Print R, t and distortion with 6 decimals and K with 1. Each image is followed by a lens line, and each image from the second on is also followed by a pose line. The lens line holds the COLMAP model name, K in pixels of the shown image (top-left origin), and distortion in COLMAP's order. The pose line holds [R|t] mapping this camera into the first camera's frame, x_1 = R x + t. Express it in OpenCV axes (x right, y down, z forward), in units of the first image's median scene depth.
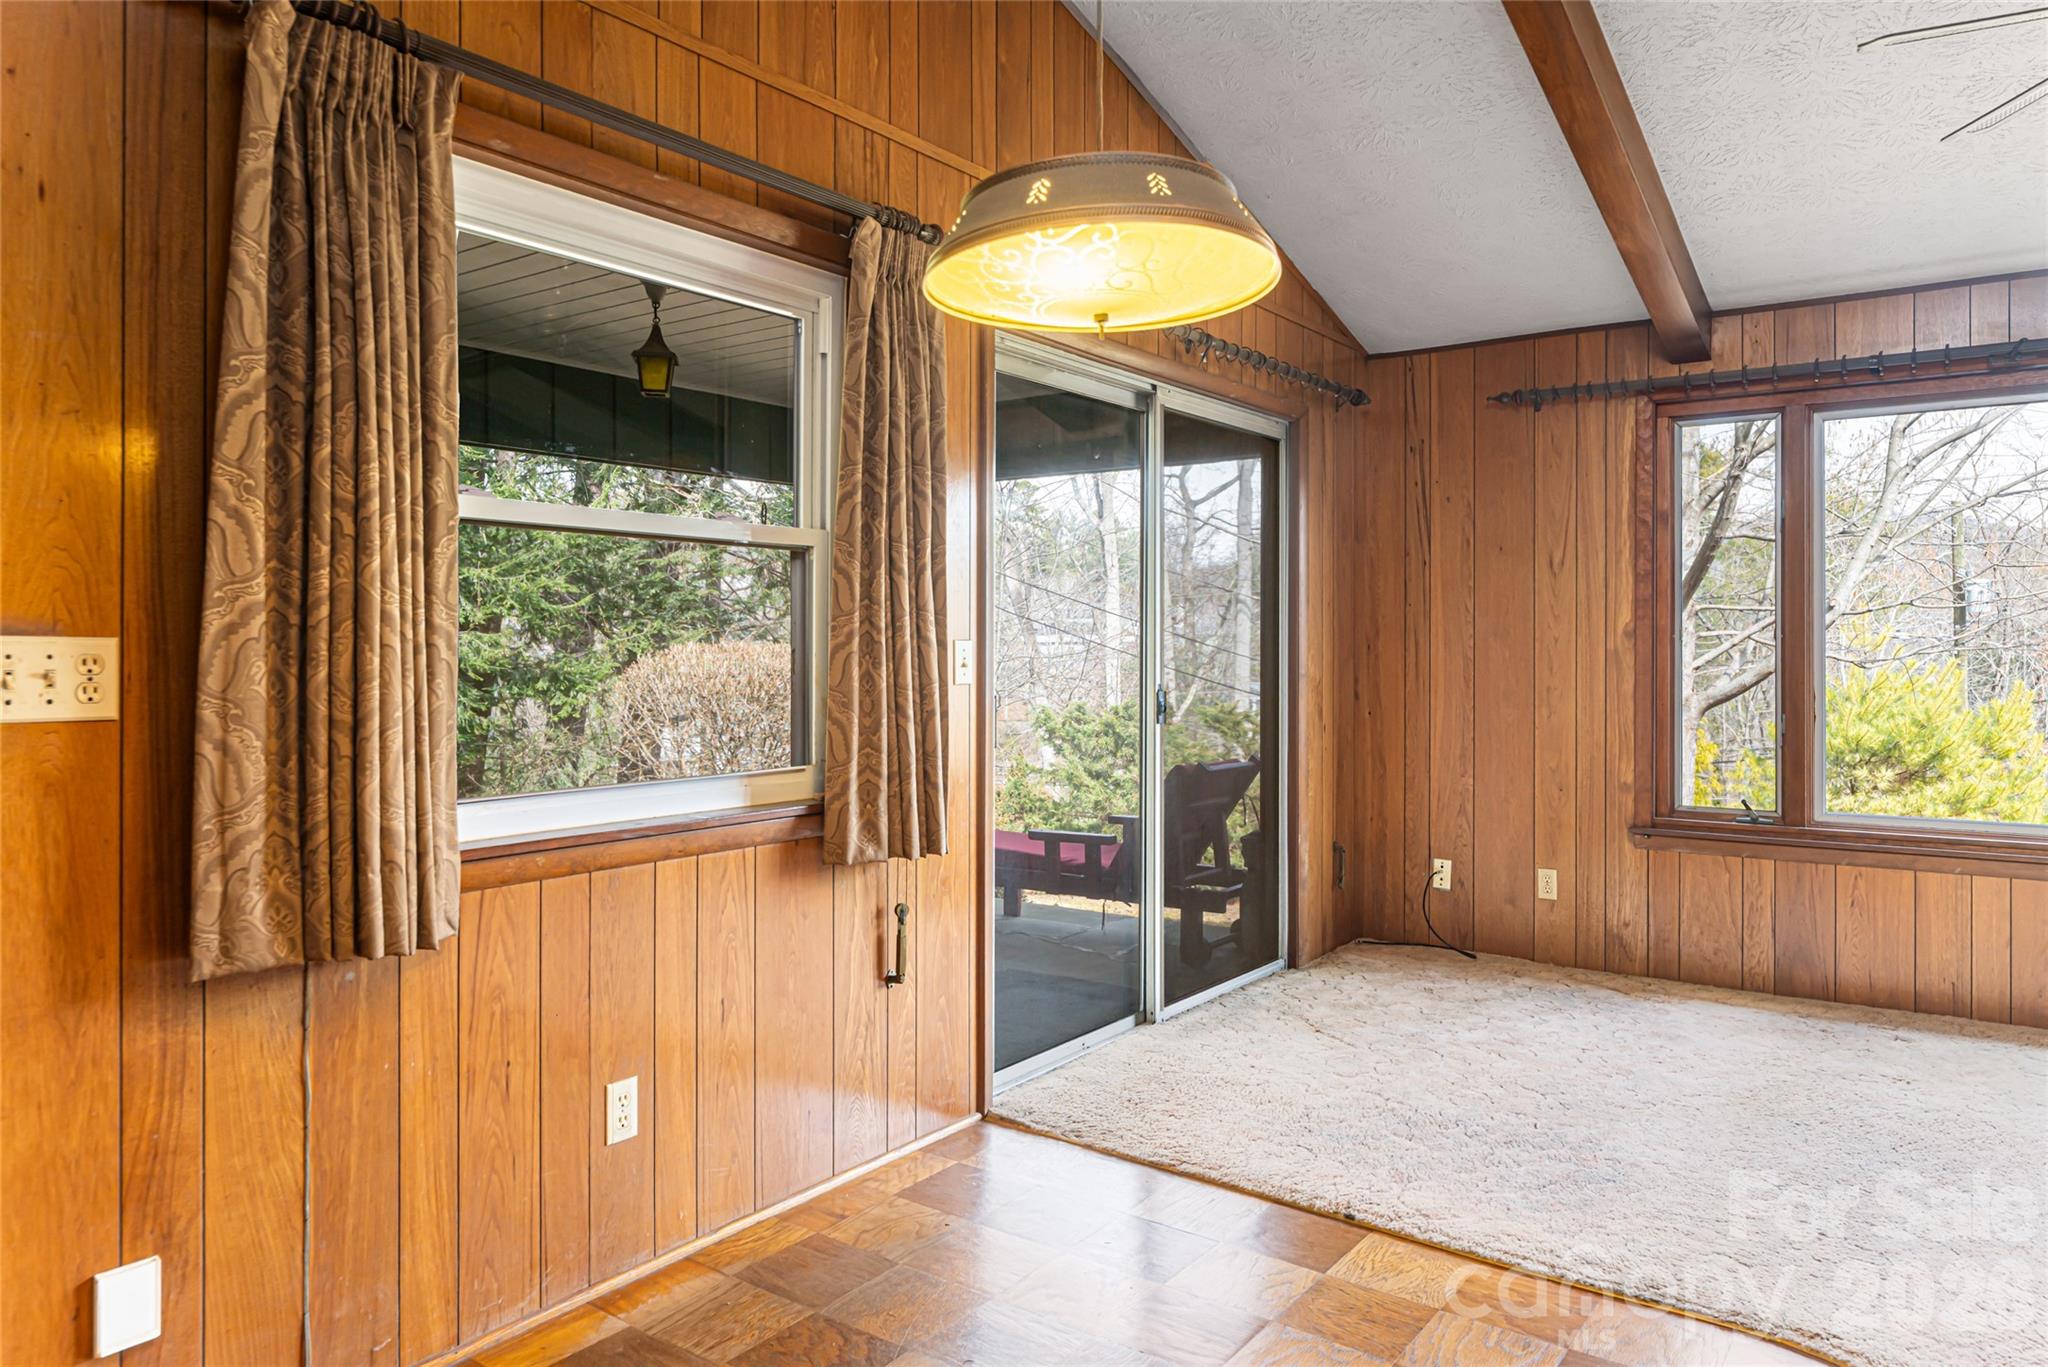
lens RADIAL K [[1337.8, 0, 1065.6], [0, 1337.8, 643.9], [0, 0, 1]] dist [0.001210, -0.000124]
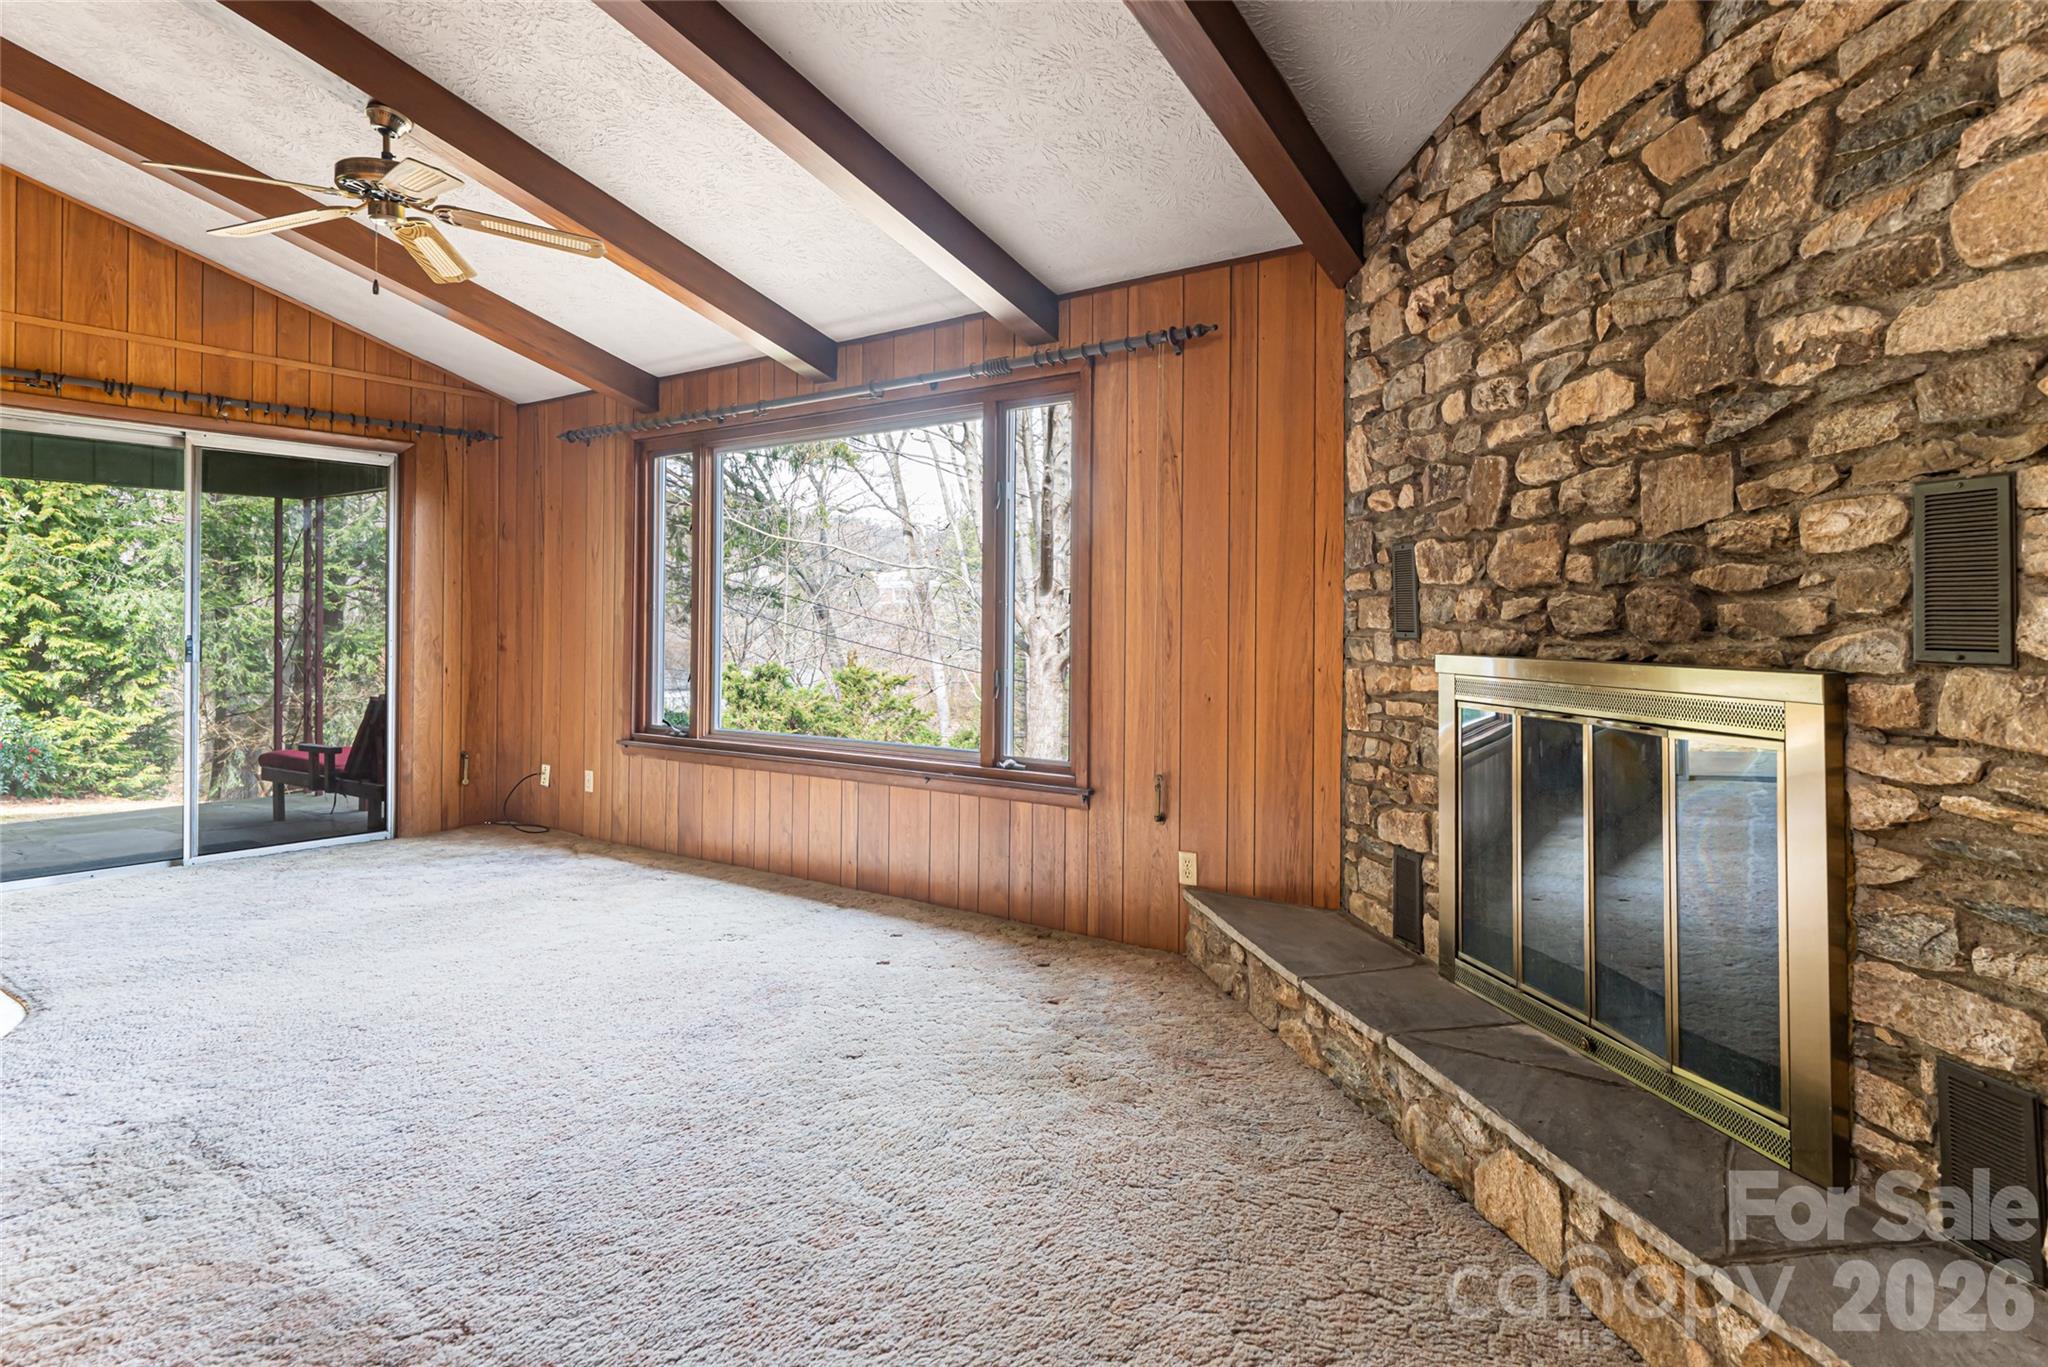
lens RADIAL K [[1149.6, 0, 1031.6], [0, 1149.6, 627.1], [0, 0, 1]] dist [0.002787, 0.001286]
pose [[0.999796, 0.005210, -0.019510, 1.101124], [-0.005131, 0.999978, 0.004105, 0.012476], [0.019531, -0.004004, 0.999801, -0.265702]]
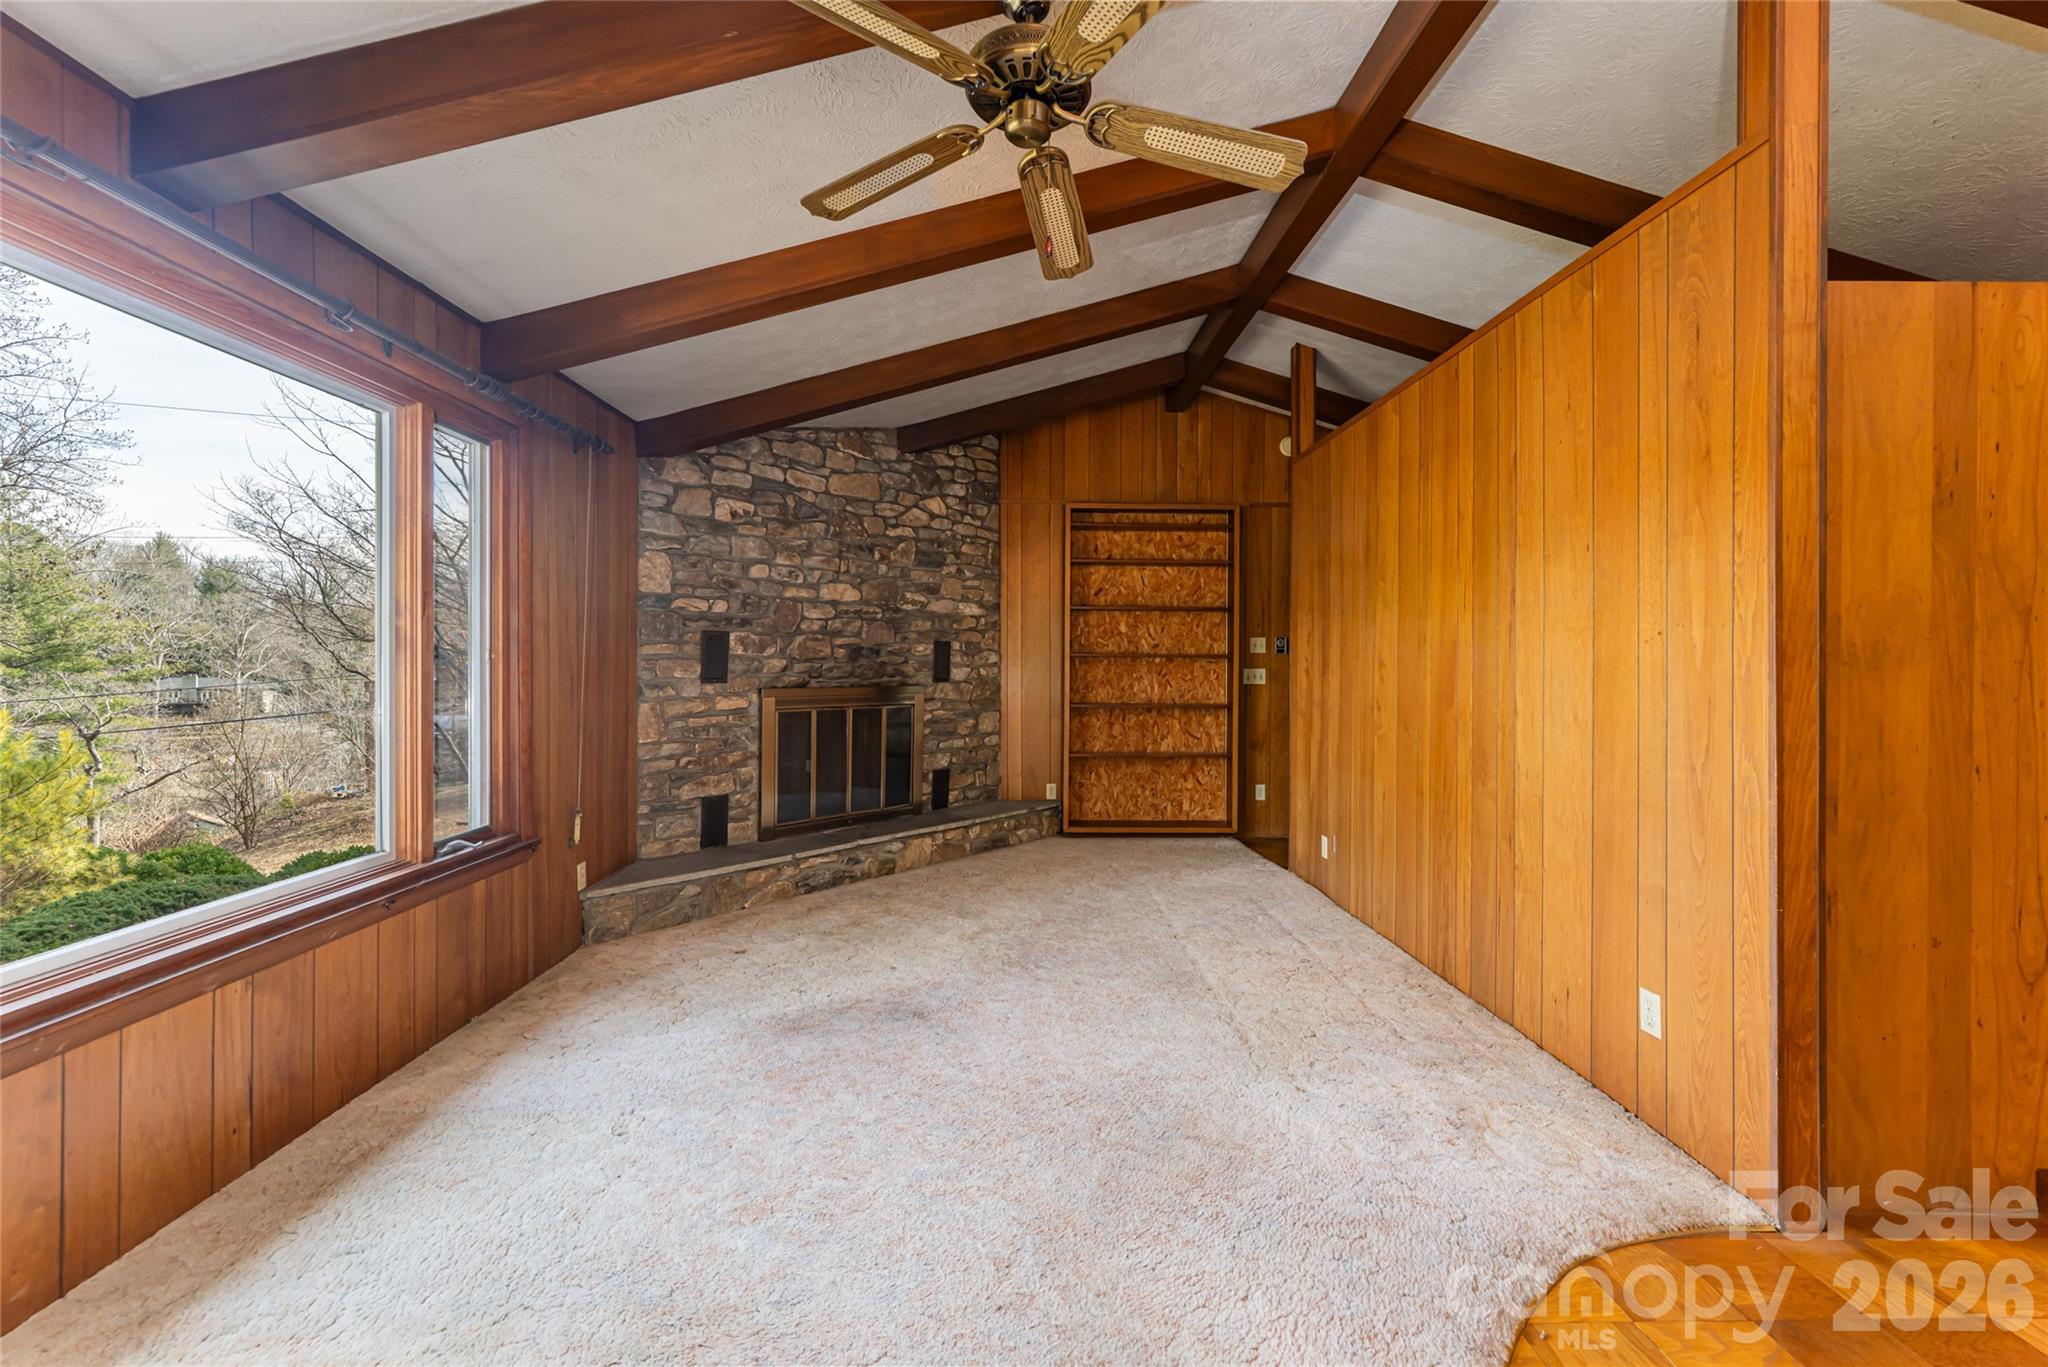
lens RADIAL K [[847.2, 0, 1024.9], [0, 847.2, 659.3], [0, 0, 1]] dist [0.003689, 0.000237]
pose [[-0.597628, 0.001155, 0.801772, 0.182337], [-0.007249, 0.999950, -0.006844, -0.003972], [-0.801740, -0.009902, -0.597590, 0.933897]]
